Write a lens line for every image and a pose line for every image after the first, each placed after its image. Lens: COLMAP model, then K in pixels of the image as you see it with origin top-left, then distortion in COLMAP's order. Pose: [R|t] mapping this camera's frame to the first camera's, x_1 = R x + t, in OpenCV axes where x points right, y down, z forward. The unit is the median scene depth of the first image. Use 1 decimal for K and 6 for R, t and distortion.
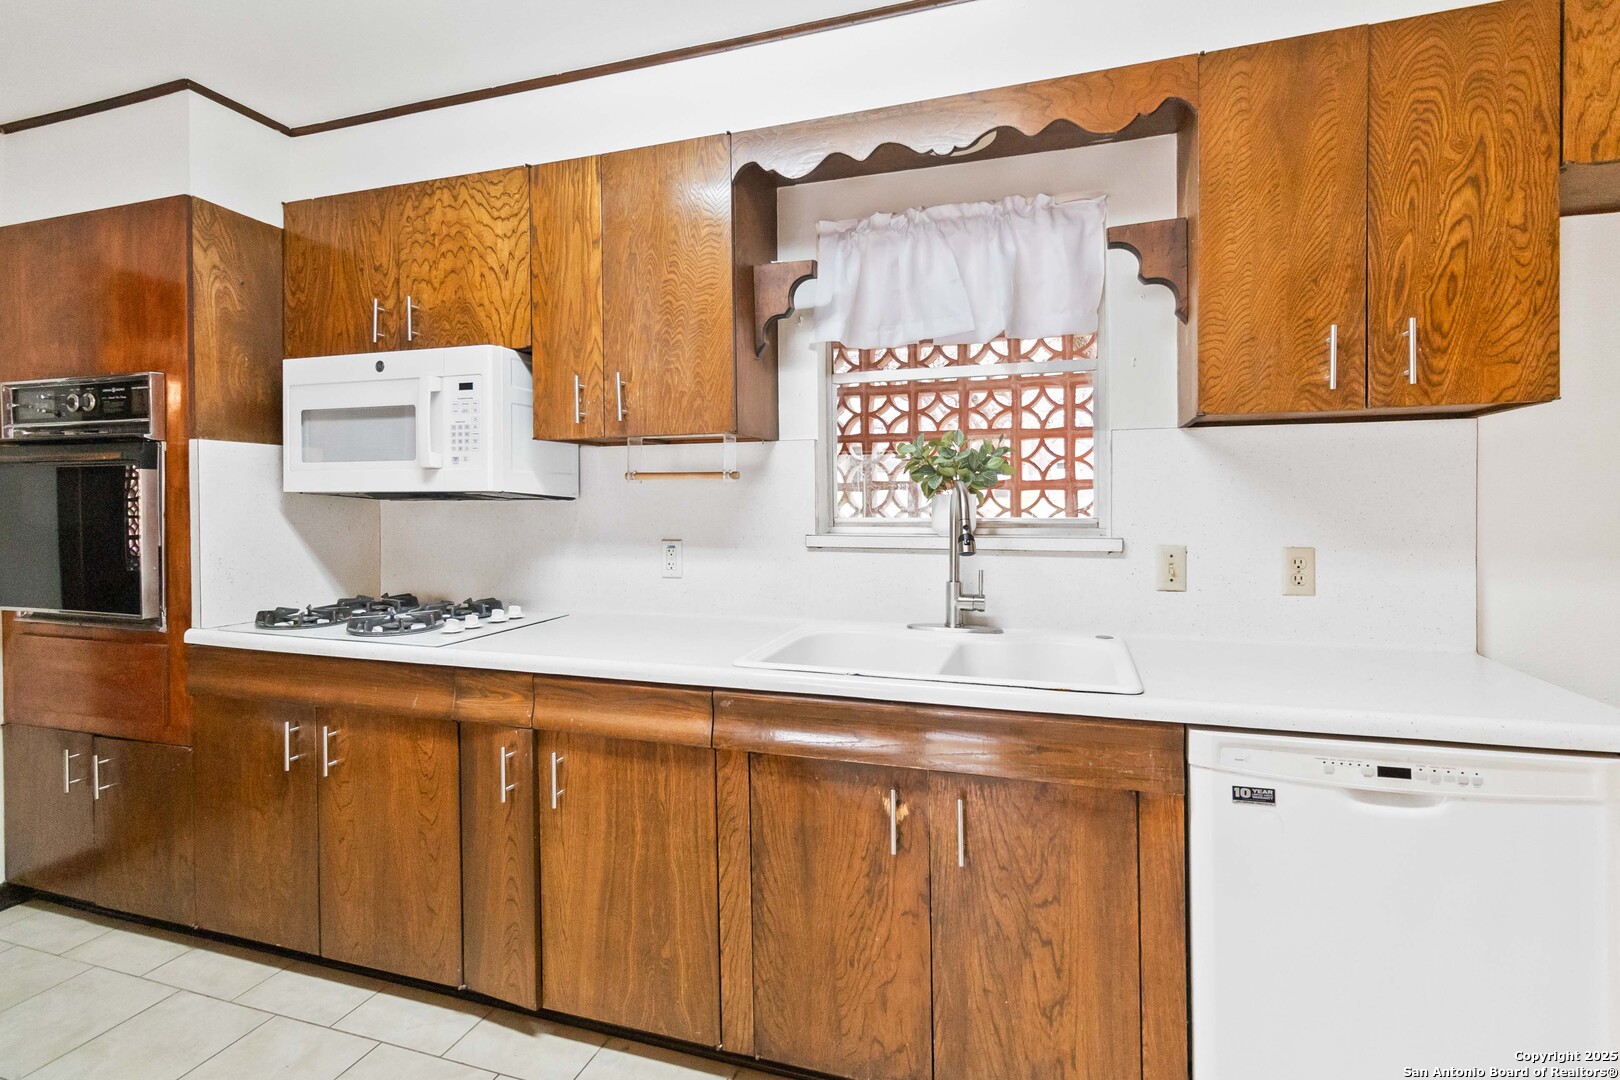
lens RADIAL K [[758.7, 0, 824.4], [0, 758.7, 510.2], [0, 0, 1]] dist [0.000872, 0.000338]
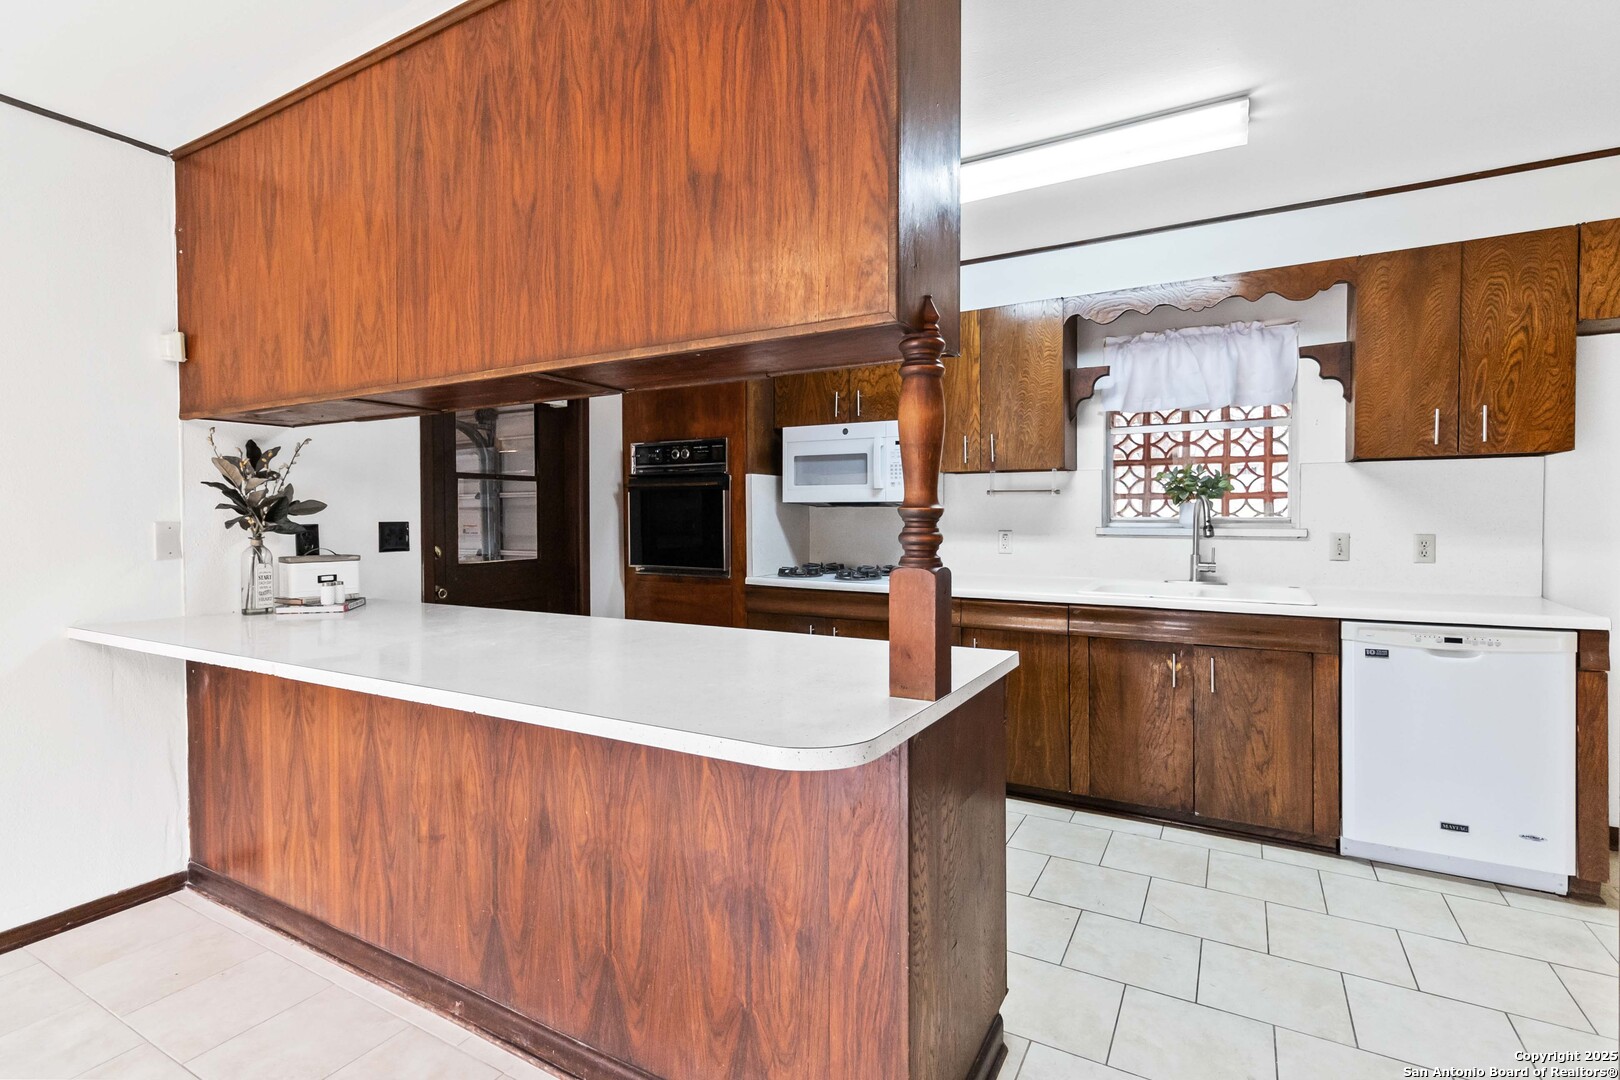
lens RADIAL K [[759.2, 0, 819.0], [0, 759.2, 531.6], [0, 0, 1]] dist [0.002135, 0.001015]
pose [[0.979342, 0.005288, -0.202140, -0.305086], [-0.001544, 0.999824, 0.018676, 0.012941], [0.202203, -0.017978, 0.979179, -0.812748]]
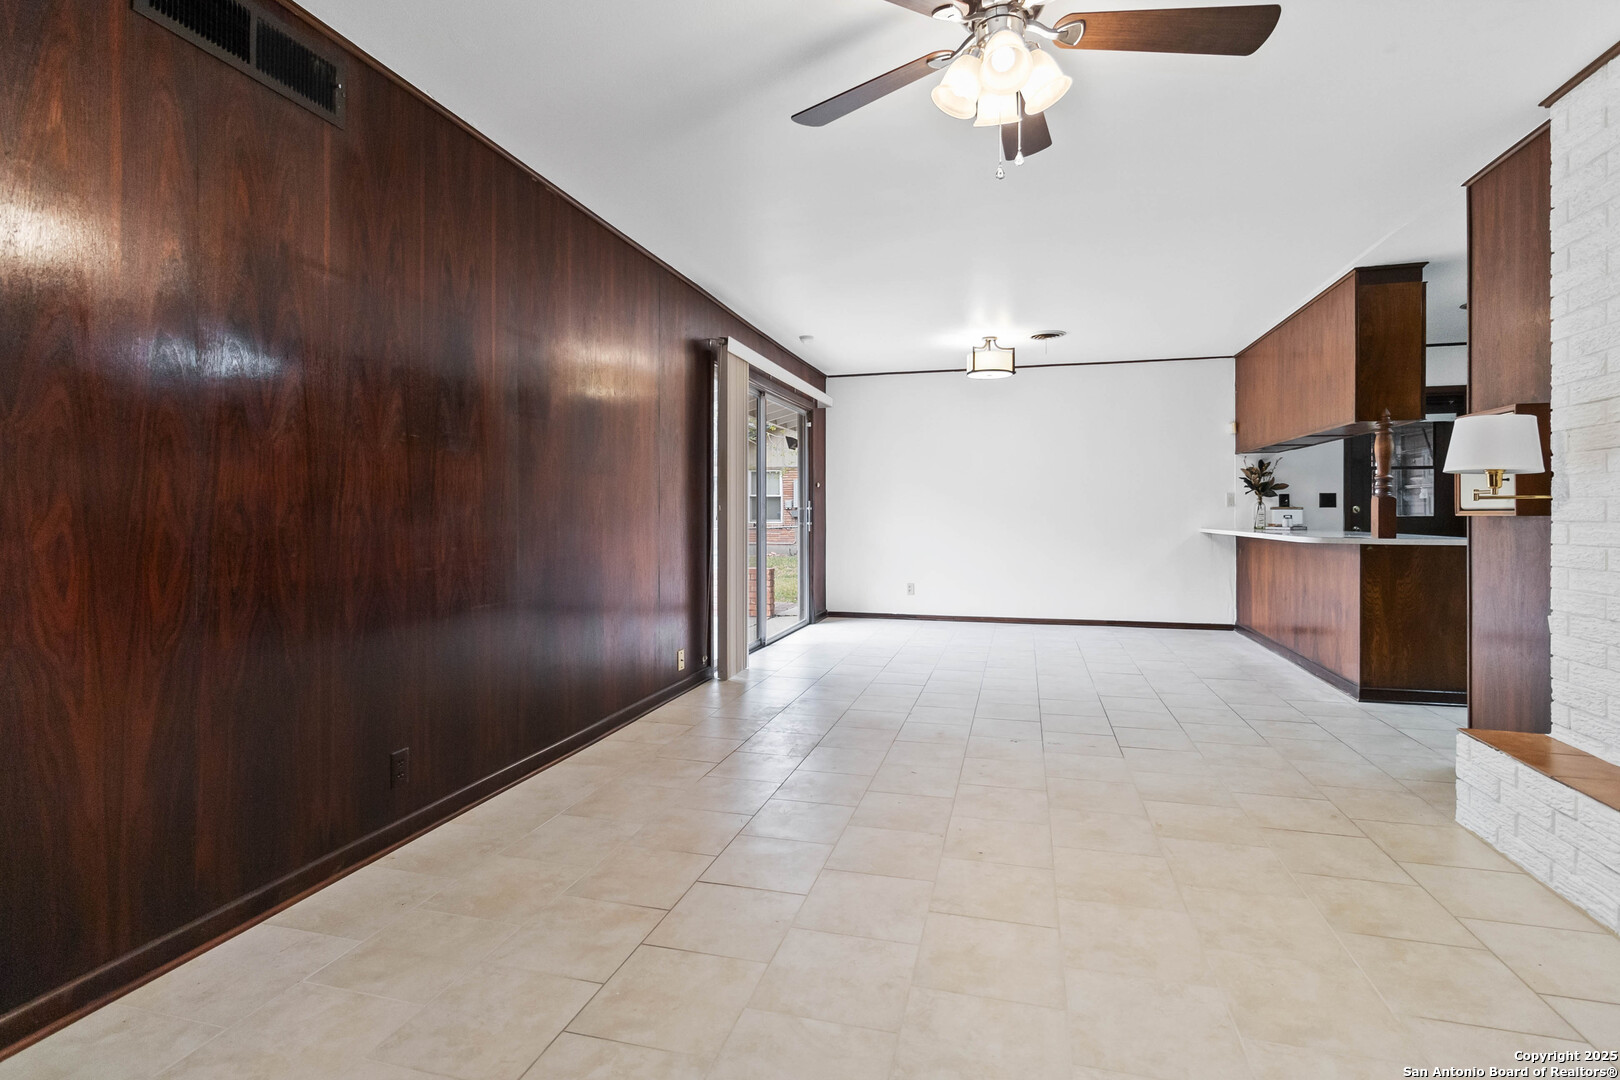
lens RADIAL K [[768.5, 0, 812.9], [0, 768.5, 512.1], [0, 0, 1]] dist [0.001217, 0.000809]
pose [[0.041928, 0.007356, -0.999094, 1.718200], [-0.004425, 0.999964, 0.007177, 0.091848], [0.999111, 0.004120, 0.041959, -1.796065]]
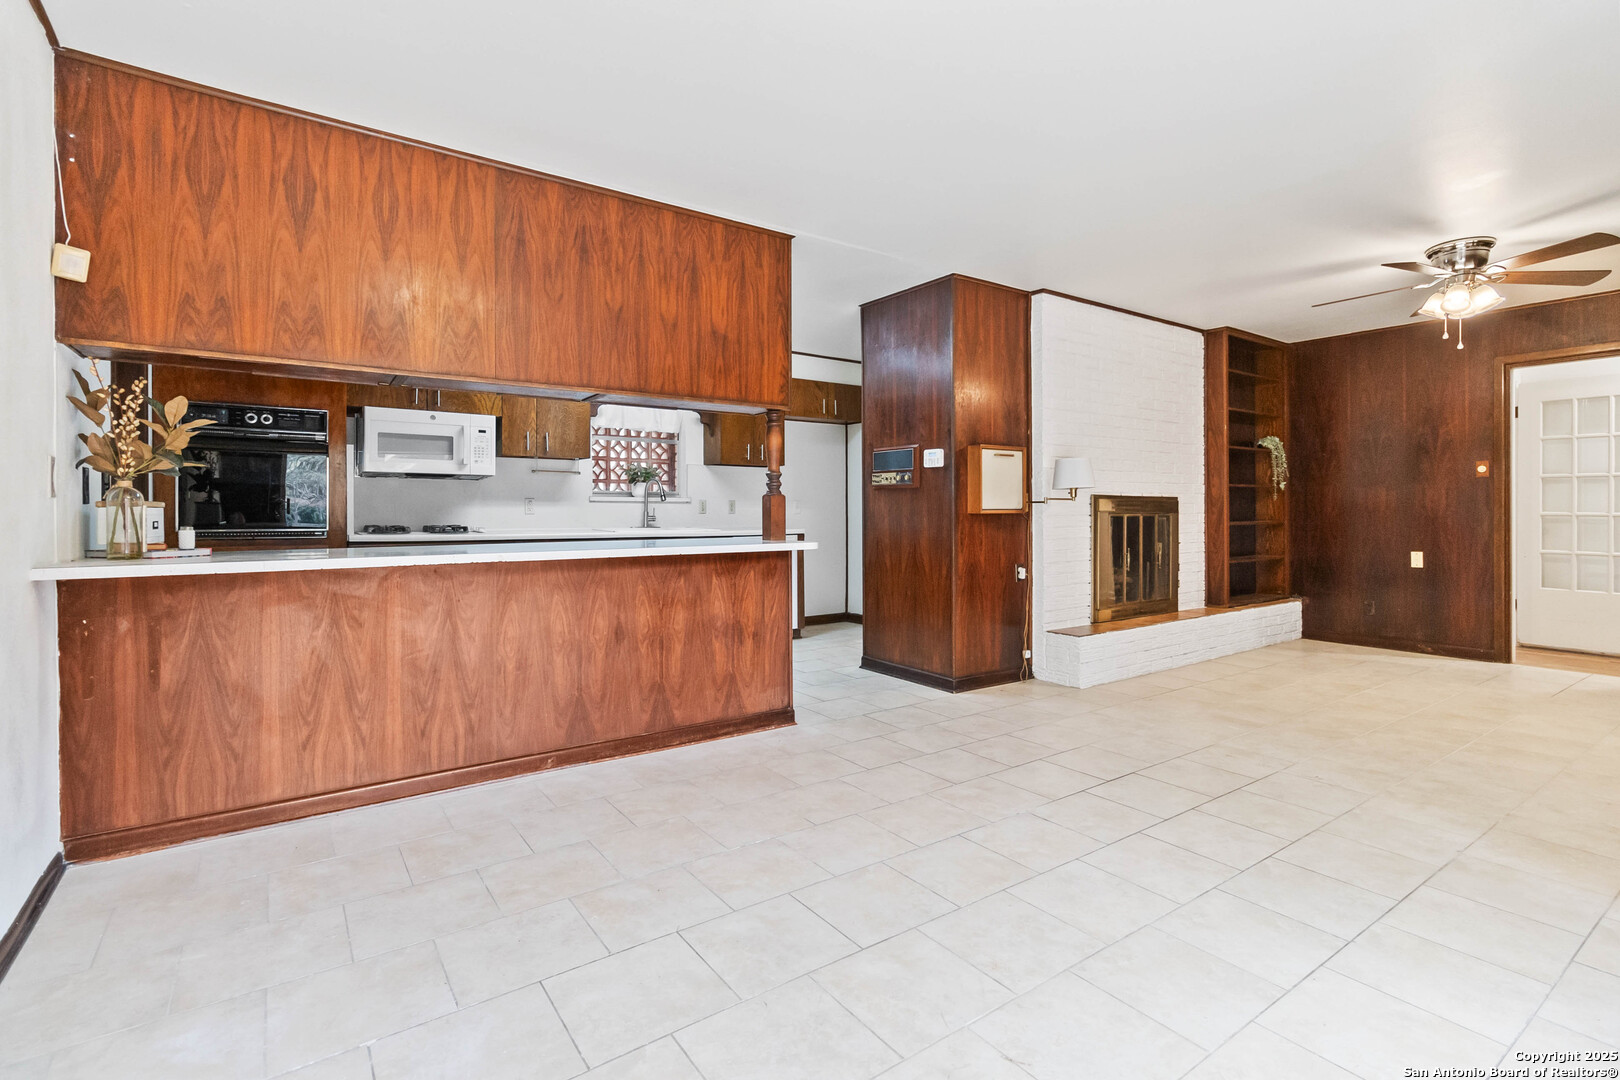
lens RADIAL K [[758.7, 0, 824.4], [0, 758.7, 510.2], [0, 0, 1]] dist [0.000872, 0.000338]
pose [[0.597435, 0.004363, 0.801906, -1.815687], [0.002853, 0.999967, -0.007565, 0.113168], [-0.801913, 0.006808, 0.597403, -1.366177]]
